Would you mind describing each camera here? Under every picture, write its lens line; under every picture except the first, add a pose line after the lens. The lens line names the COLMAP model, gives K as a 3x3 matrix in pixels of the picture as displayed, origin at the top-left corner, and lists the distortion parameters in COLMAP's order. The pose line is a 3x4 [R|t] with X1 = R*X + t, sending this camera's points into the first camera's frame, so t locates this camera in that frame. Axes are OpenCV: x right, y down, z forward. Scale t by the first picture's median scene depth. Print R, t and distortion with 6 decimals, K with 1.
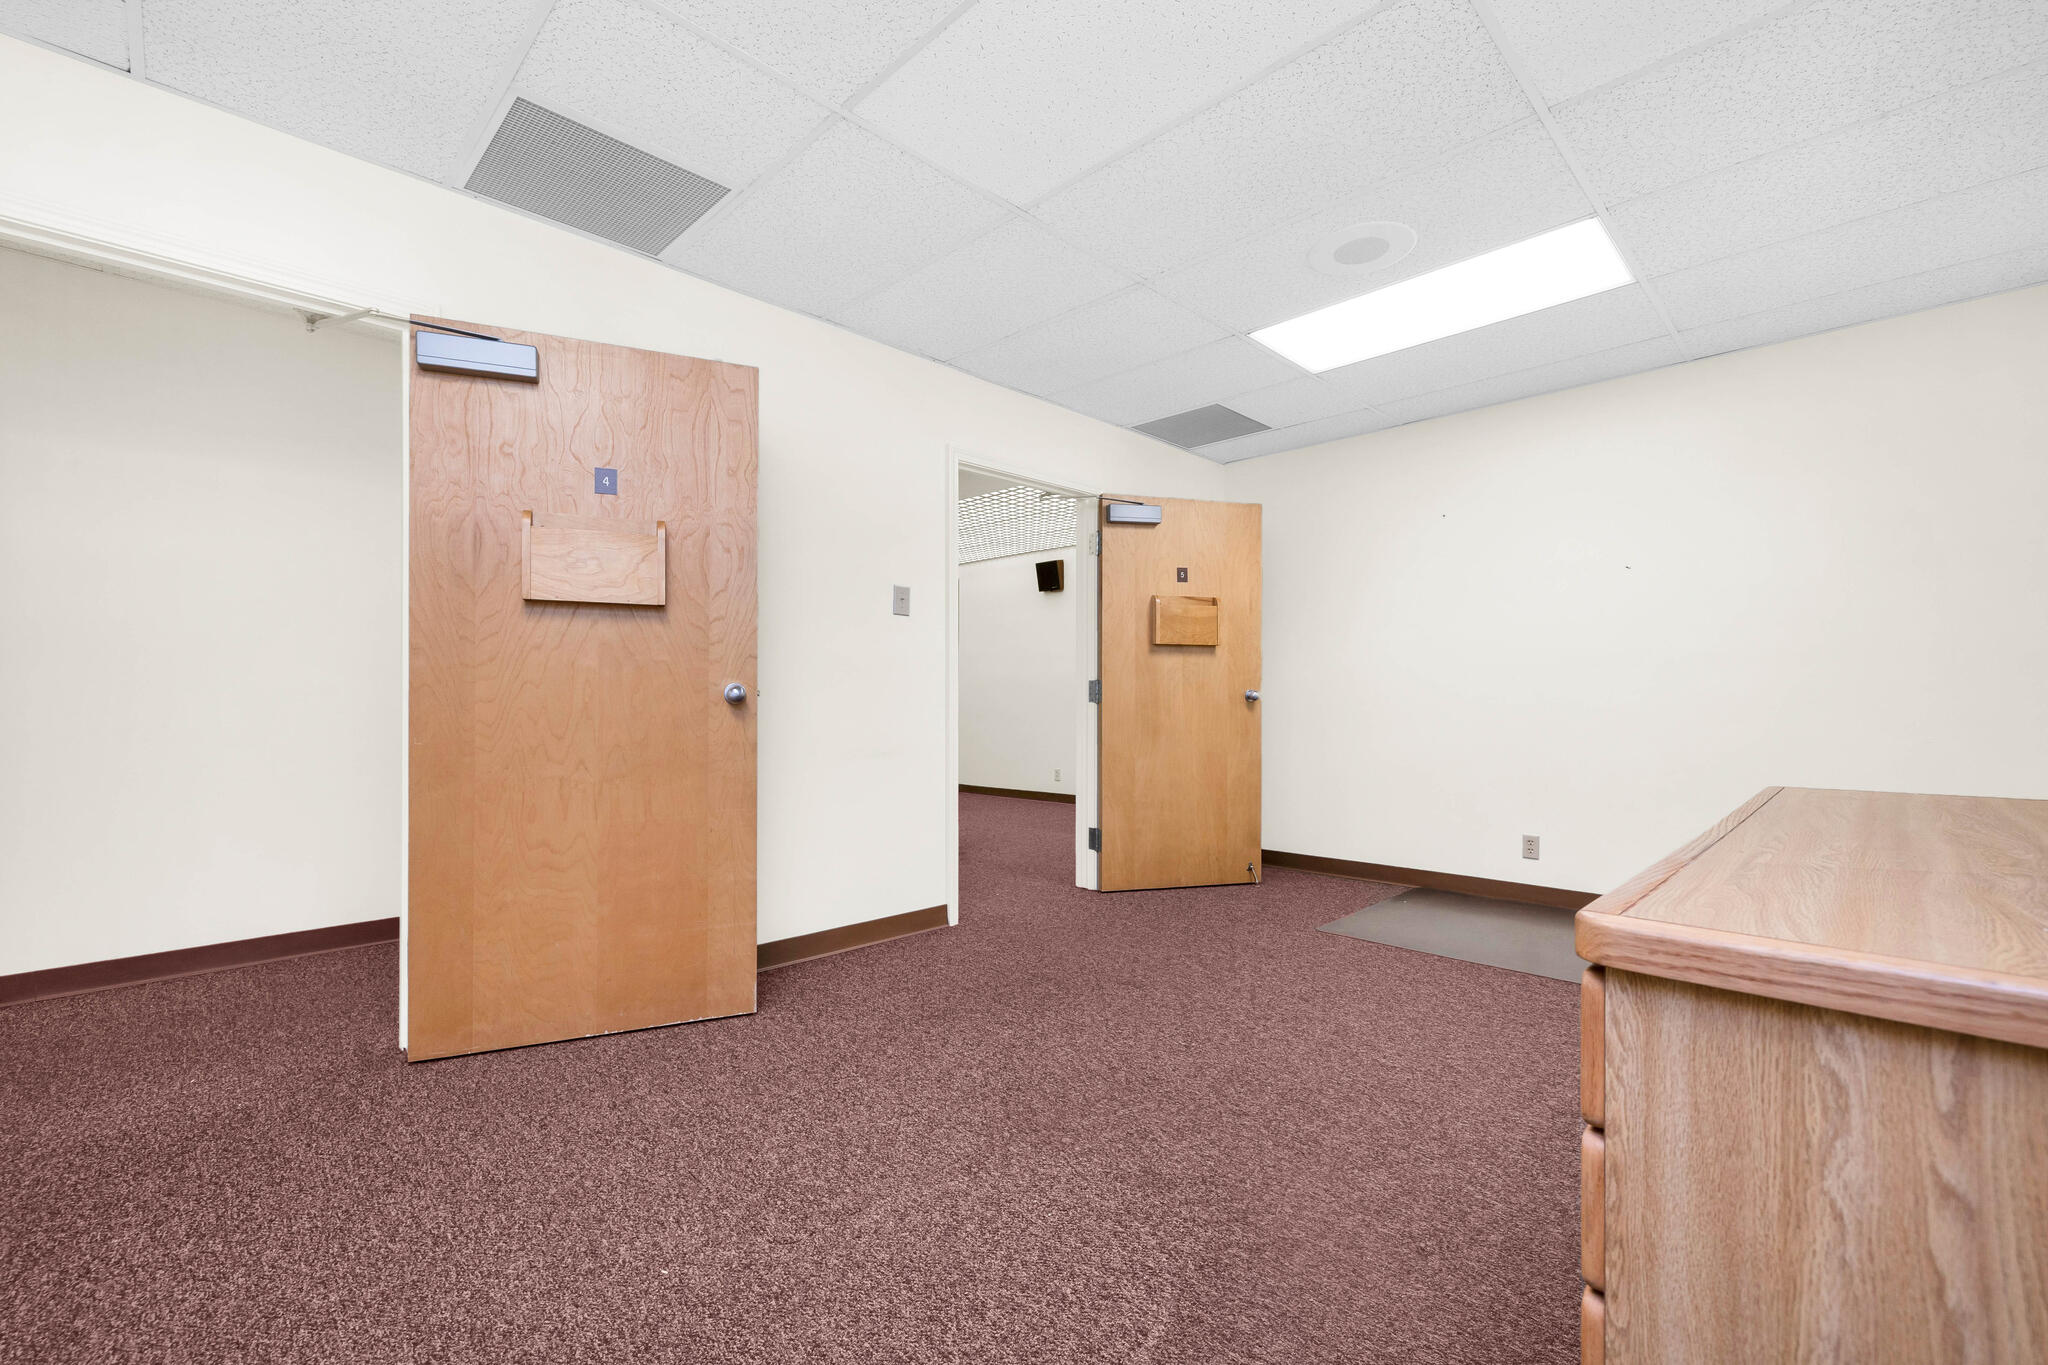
lens RADIAL K [[878.7, 0, 1096.5], [0, 878.7, 713.3], [0, 0, 1]] dist [0.001150, -0.000647]
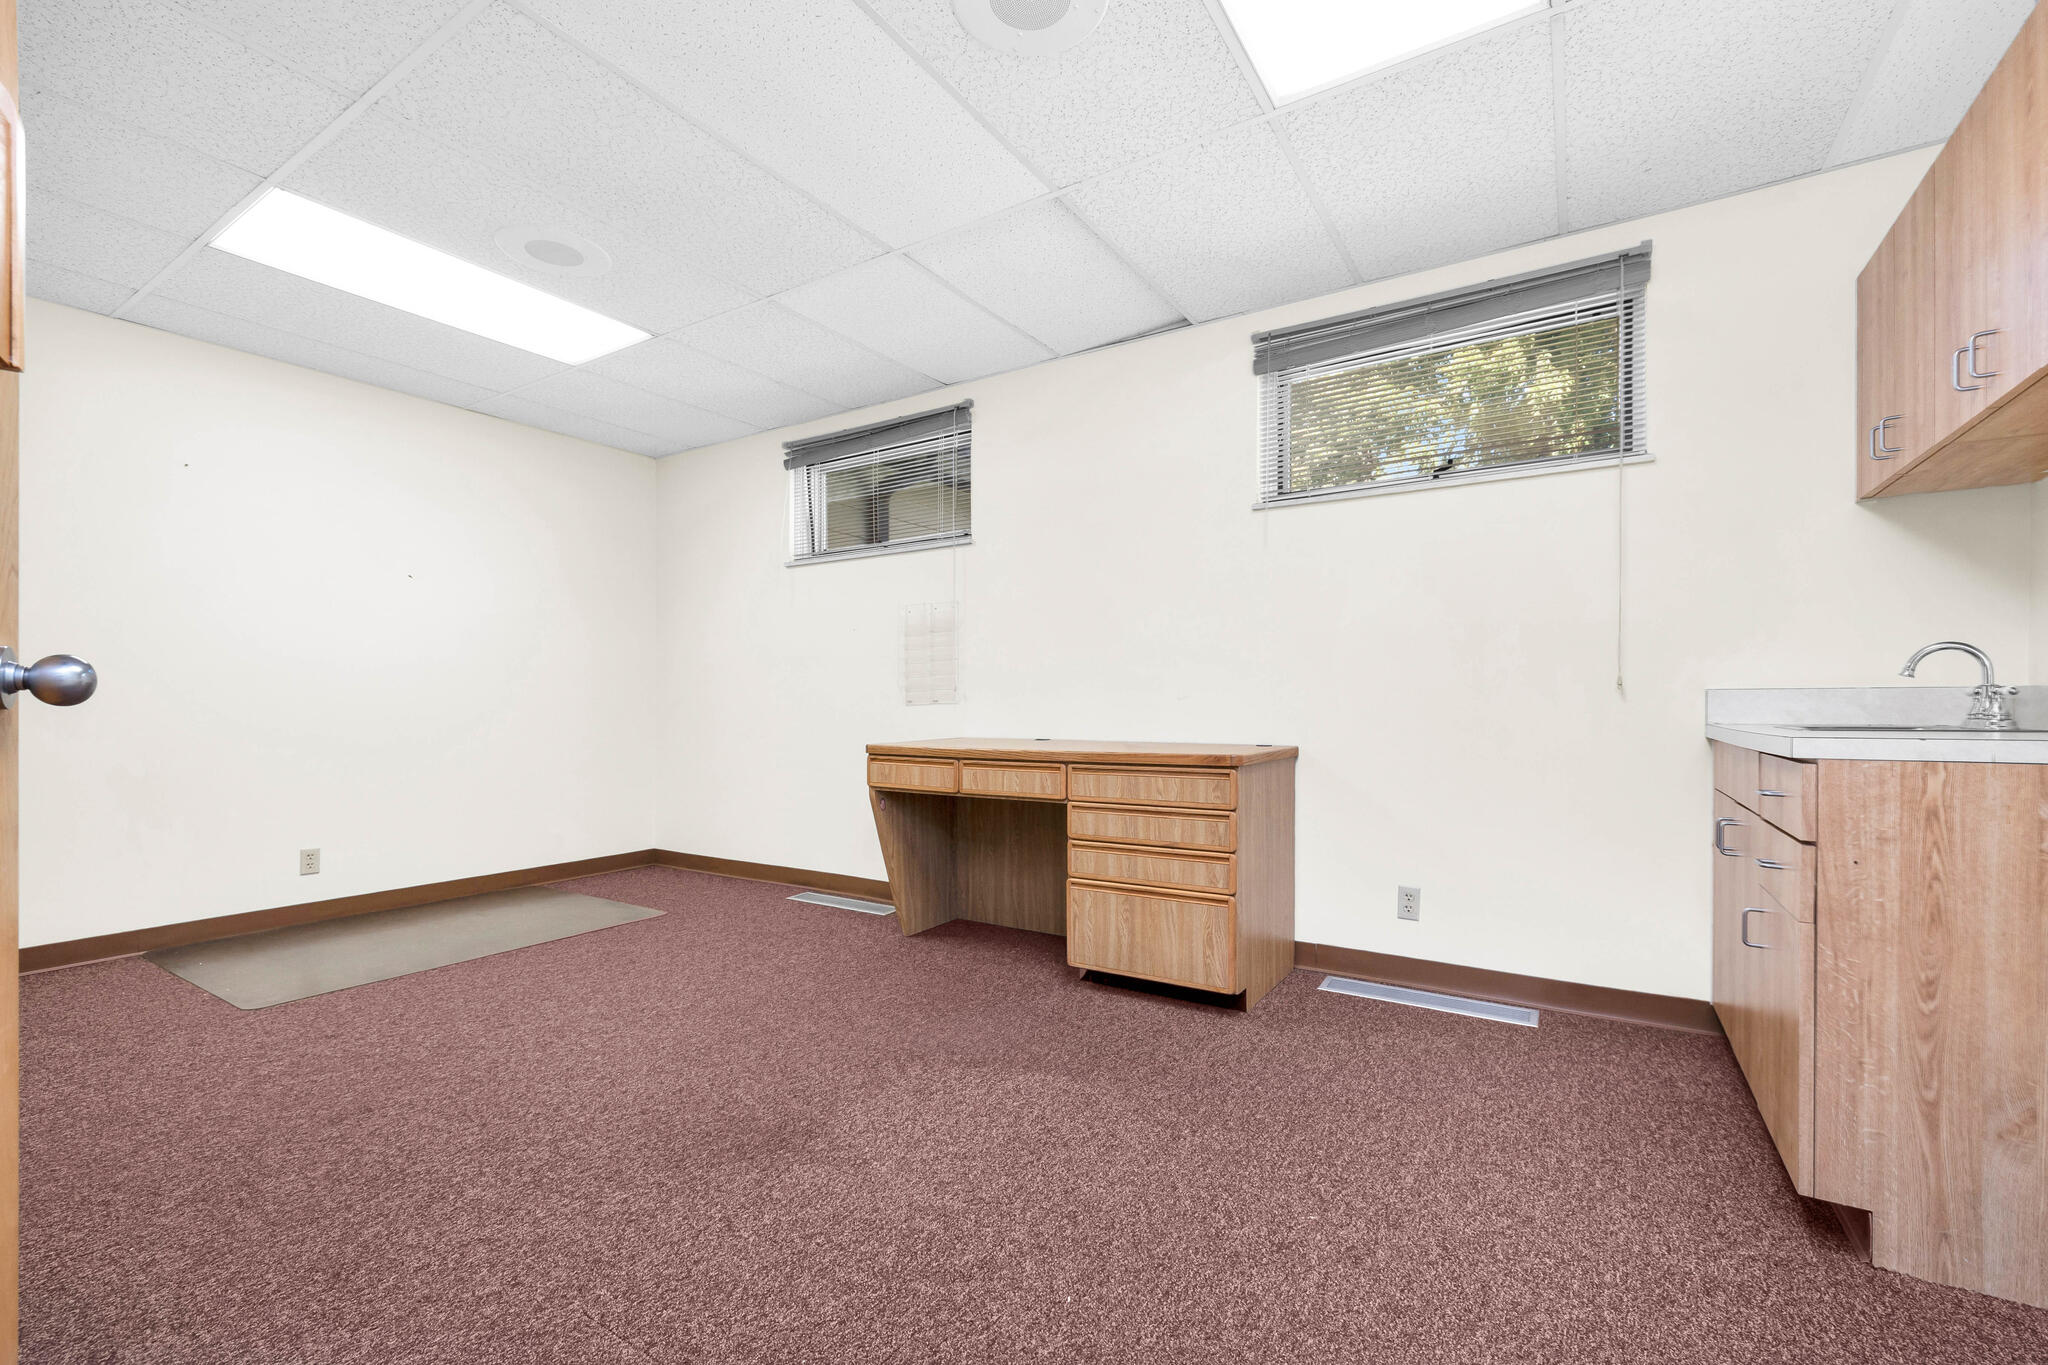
lens RADIAL K [[878.7, 0, 1004.8], [0, 878.7, 678.0], [0, 0, 1]] dist [0.001150, -0.000647]
pose [[-0.180609, 0.029745, 0.983105, -0.787034], [0.013532, 0.999523, -0.027756, -0.000336], [-0.983462, 0.008290, -0.180925, 0.682952]]
